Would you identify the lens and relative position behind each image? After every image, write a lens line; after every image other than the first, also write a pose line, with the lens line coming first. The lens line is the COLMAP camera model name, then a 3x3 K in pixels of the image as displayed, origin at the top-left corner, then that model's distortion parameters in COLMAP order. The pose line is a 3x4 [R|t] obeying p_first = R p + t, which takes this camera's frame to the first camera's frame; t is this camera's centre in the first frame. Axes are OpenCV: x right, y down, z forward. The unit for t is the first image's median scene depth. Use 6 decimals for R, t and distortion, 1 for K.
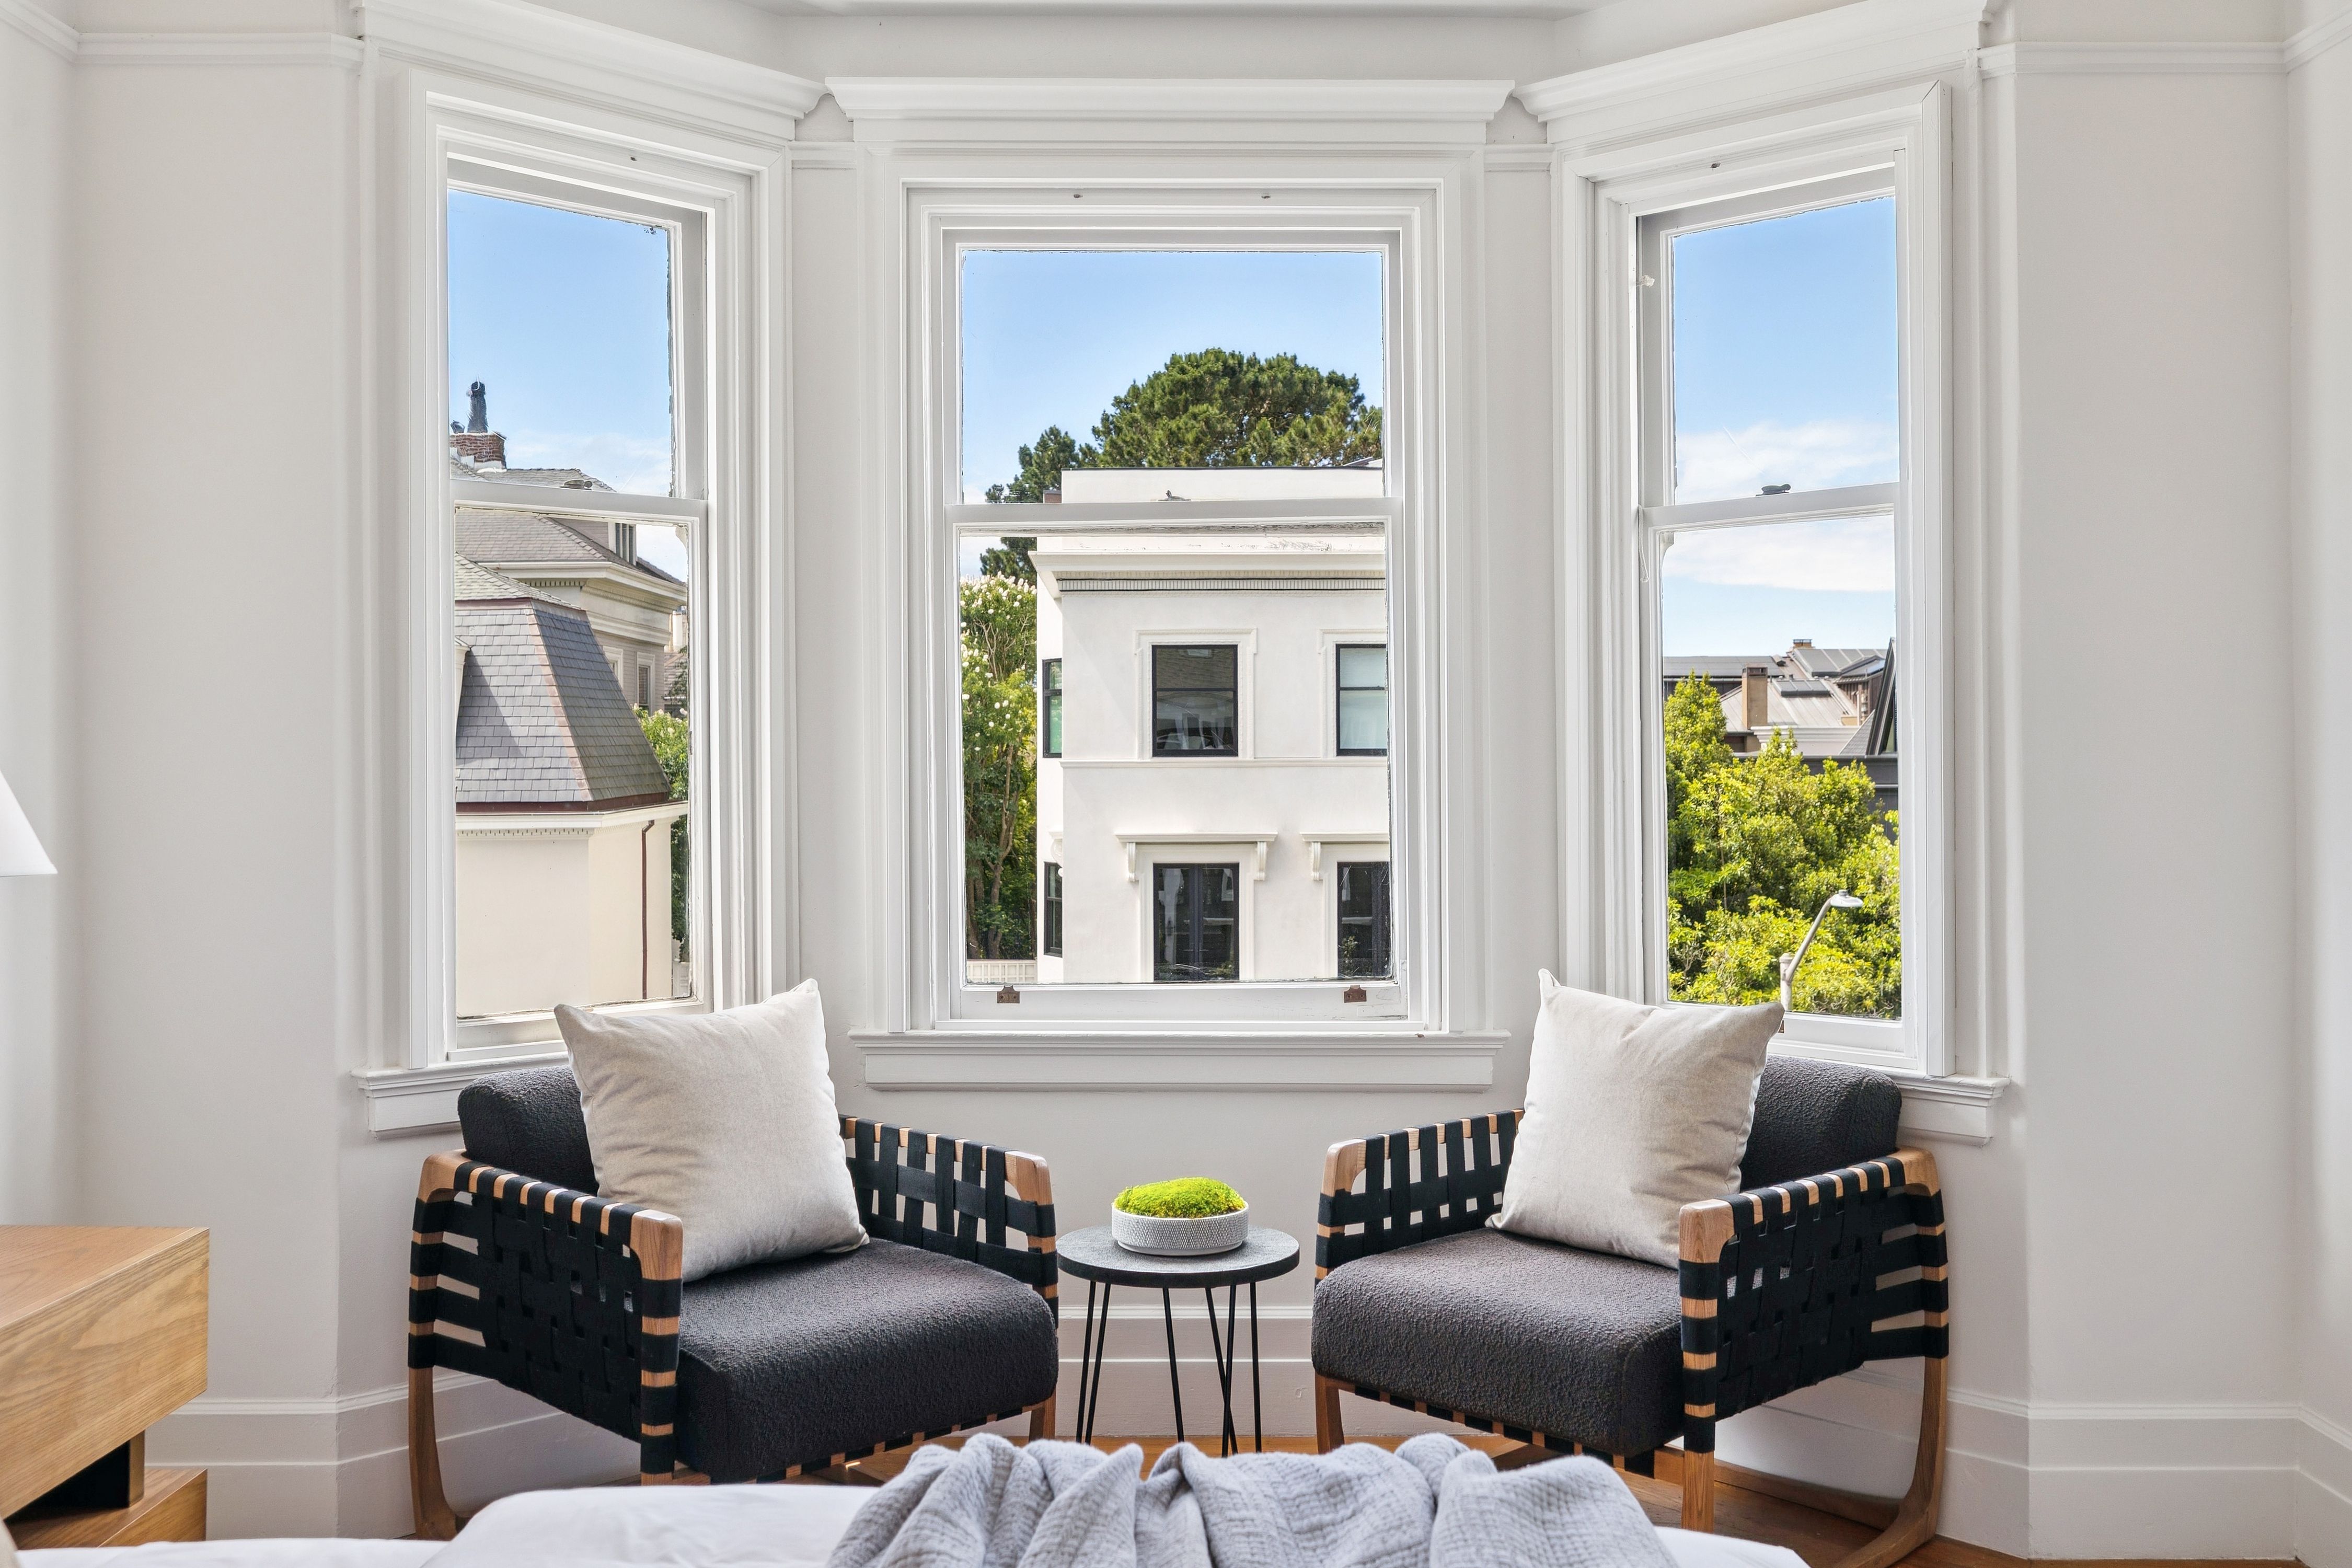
lens RADIAL K [[2224.5, 0, 1158.9], [0, 2224.5, 736.5], [0, 0, 1]] dist [0.005209, 0.013159]
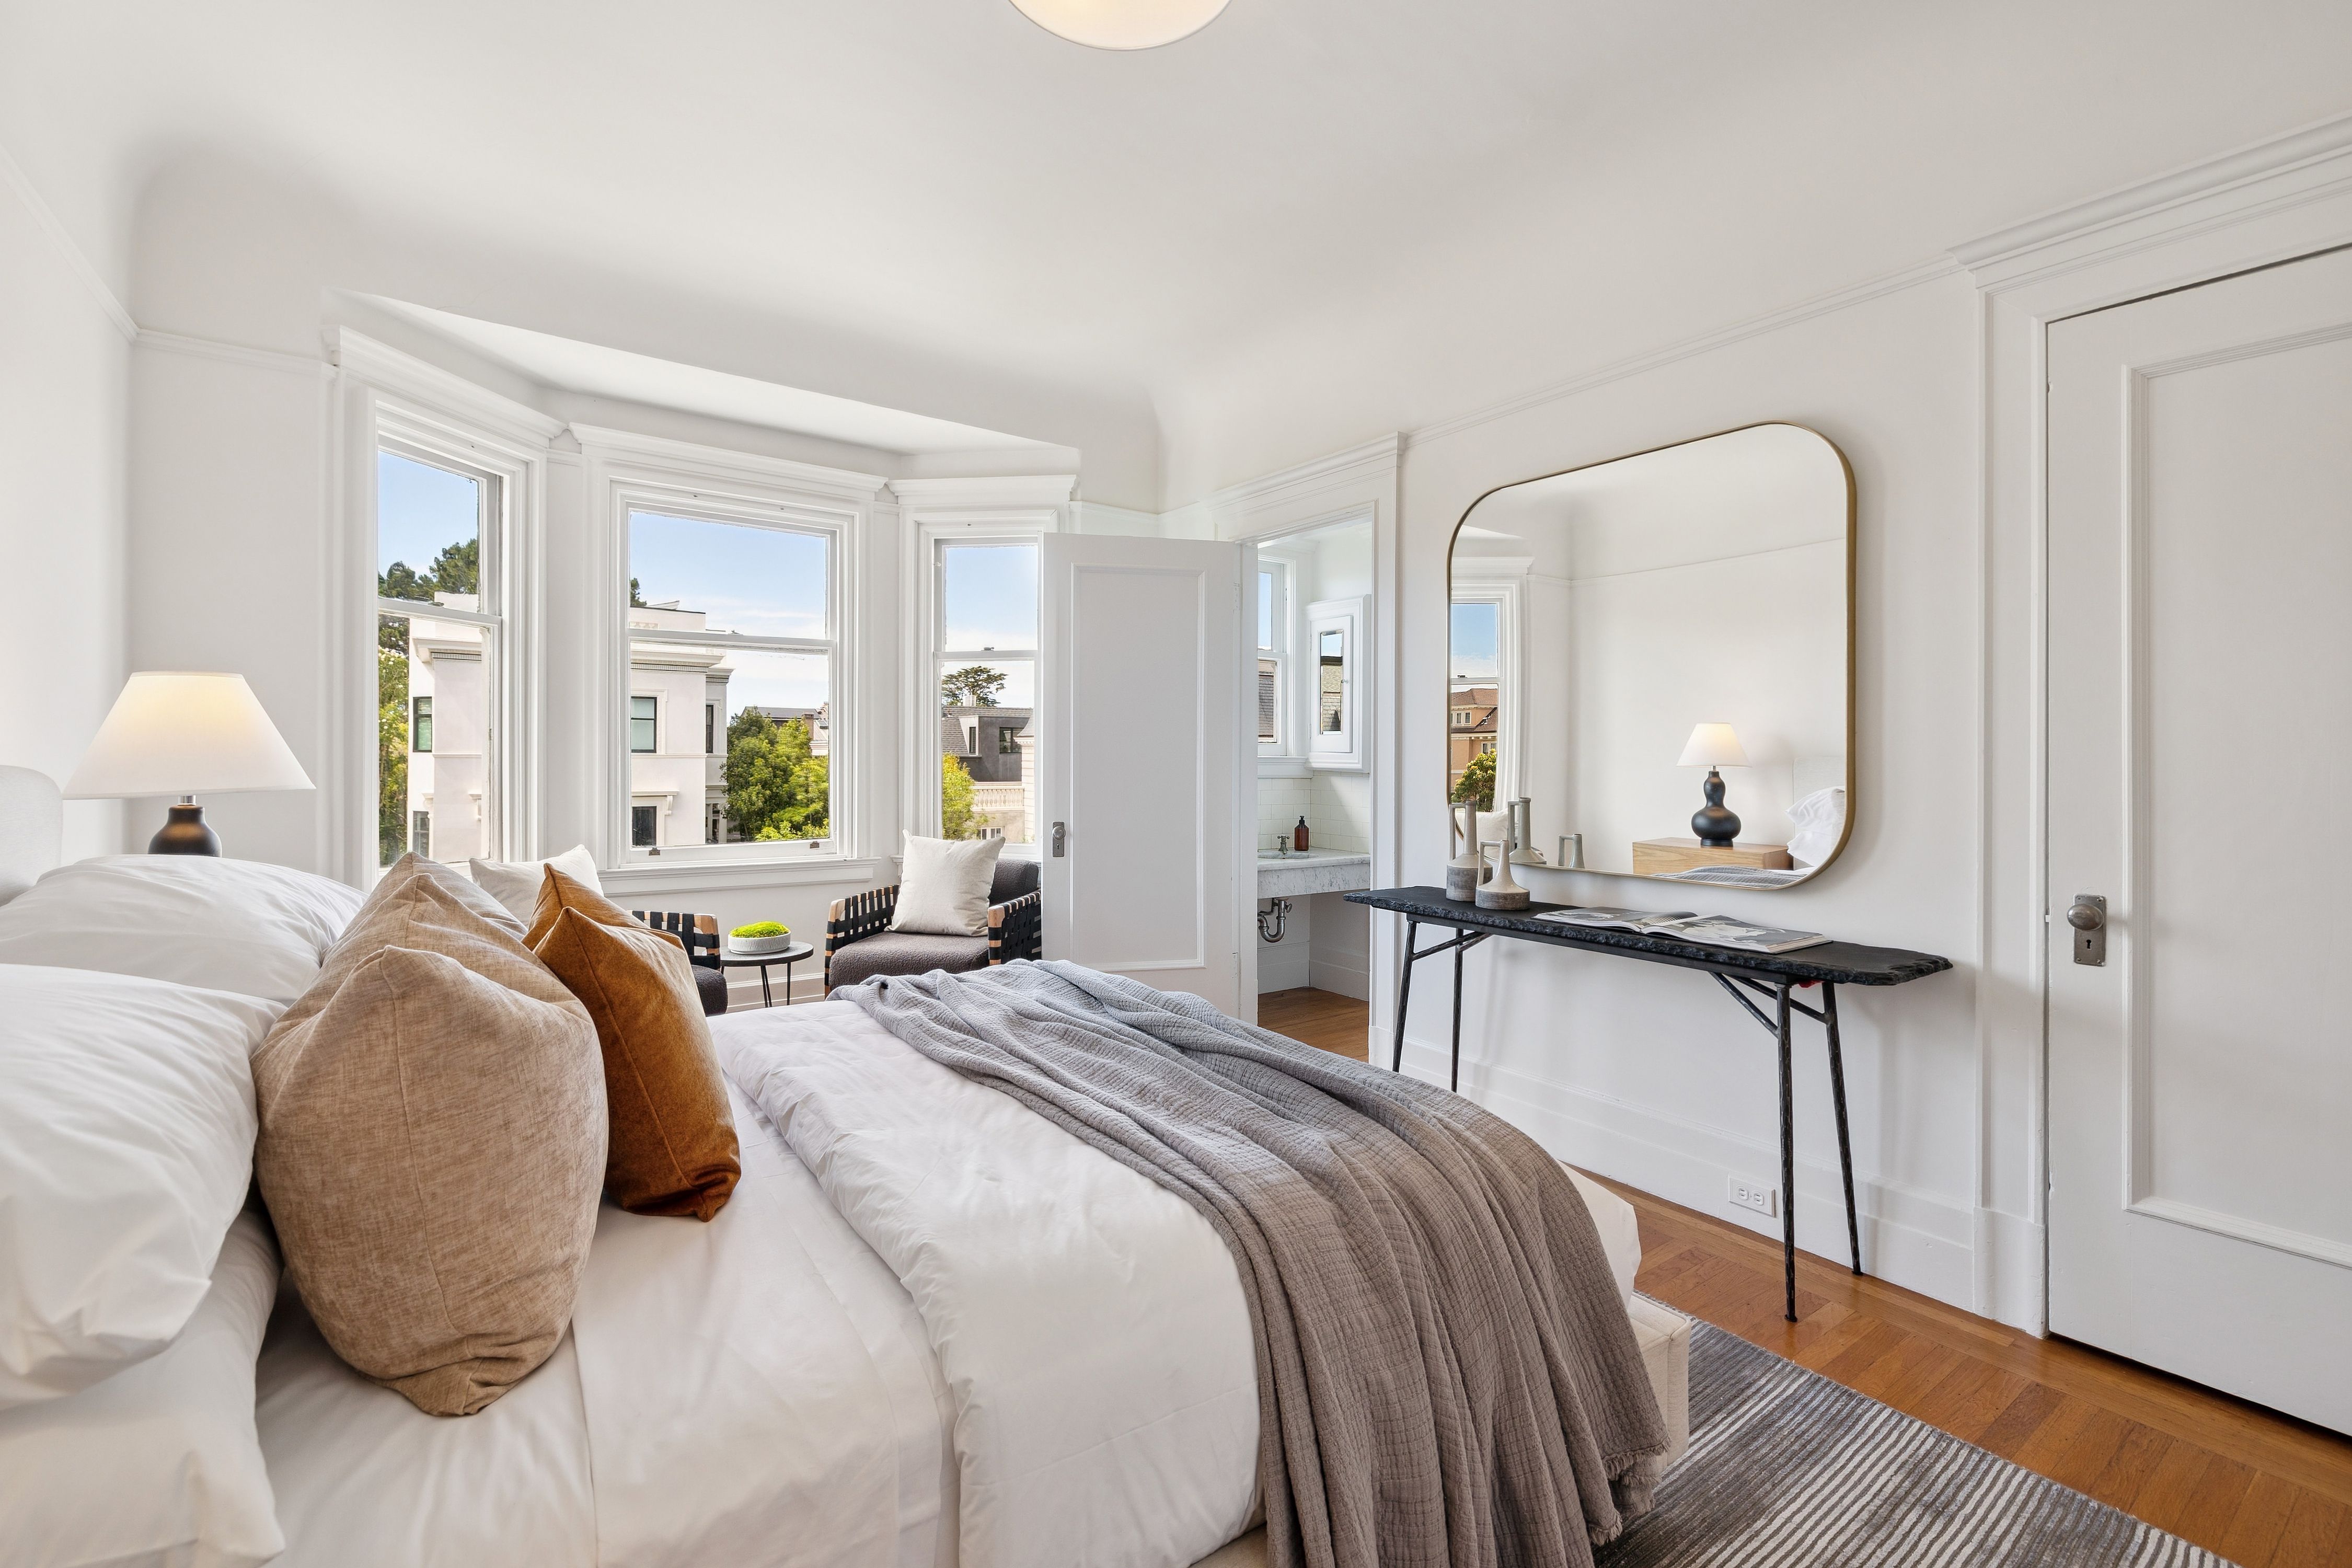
lens RADIAL K [[1019.7, 0, 1171.2], [0, 1019.7, 765.6], [0, 0, 1]] dist [0.002984, -0.000384]
pose [[0.817405, 0.004398, 0.576047, -0.262499], [-0.014425, 0.999814, 0.012836, 0.011066], [-0.575883, -0.018801, 0.817316, -0.142485]]
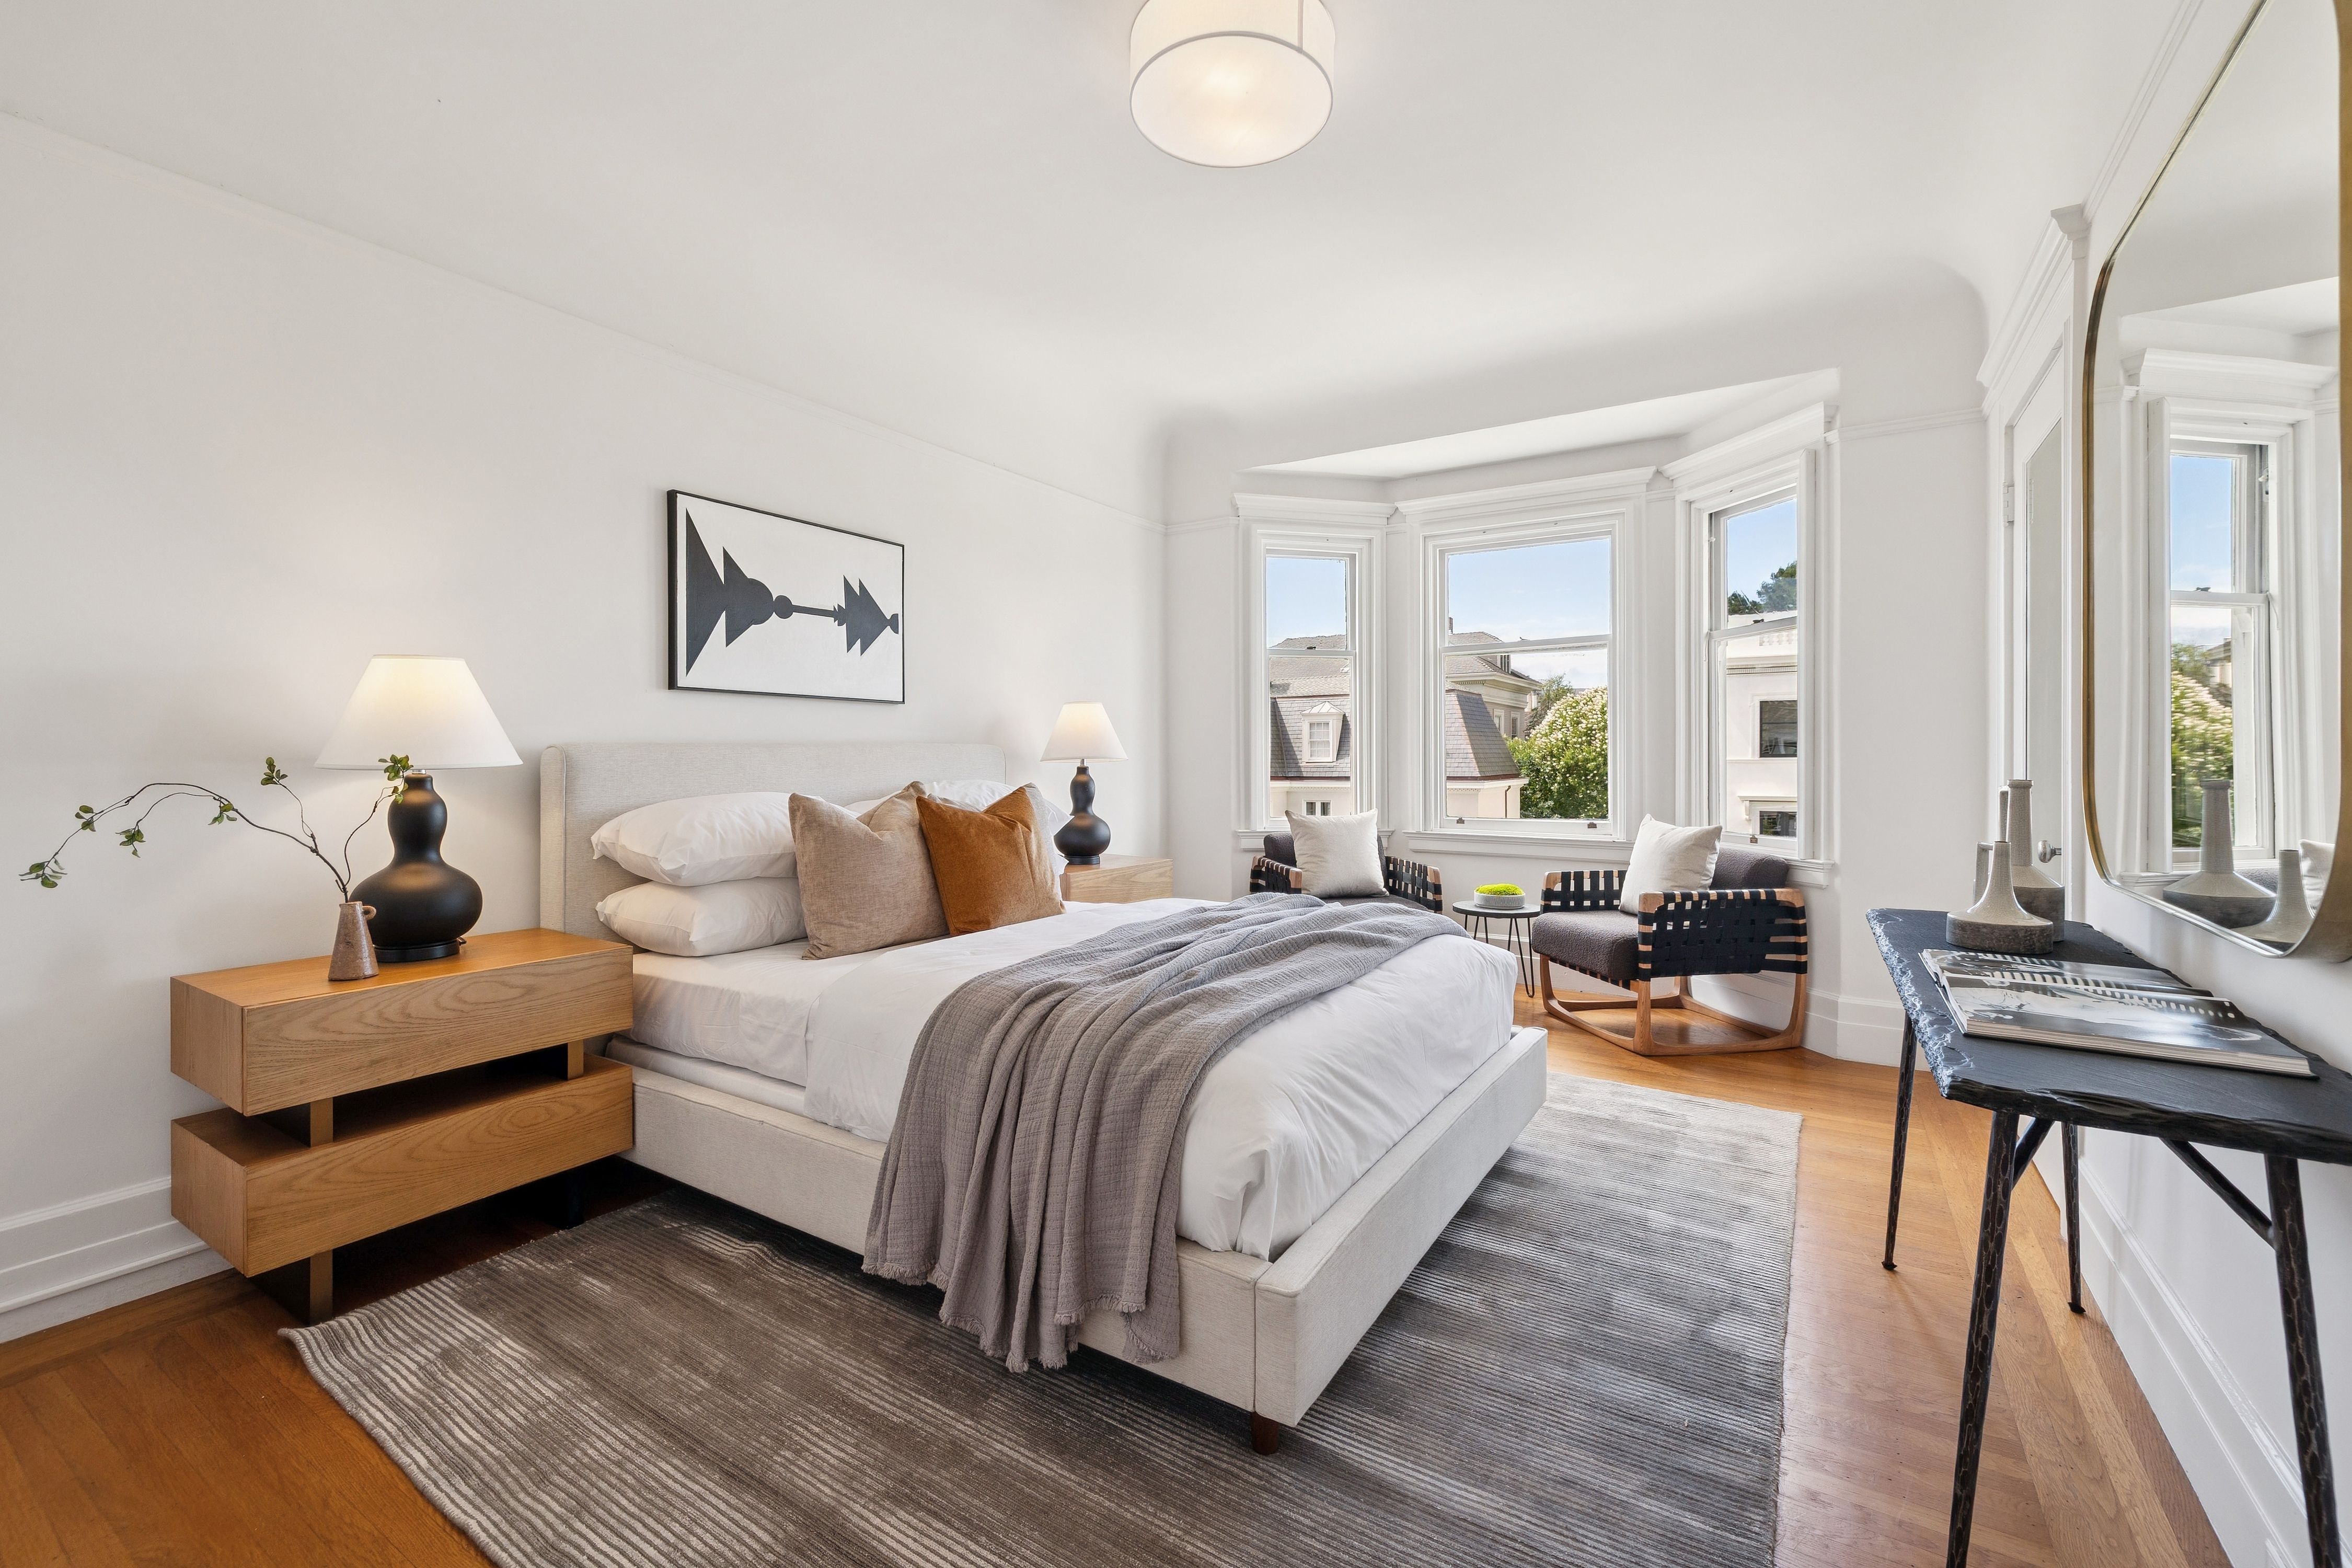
lens RADIAL K [[1019.7, 0, 1171.2], [0, 1019.7, 765.6], [0, 0, 1]] dist [0.002984, -0.000384]
pose [[0.833121, 0.005059, -0.553068, 0.377155], [0.000938, 0.999944, 0.010561, 0.036600], [0.553090, -0.009317, 0.833069, -0.300754]]
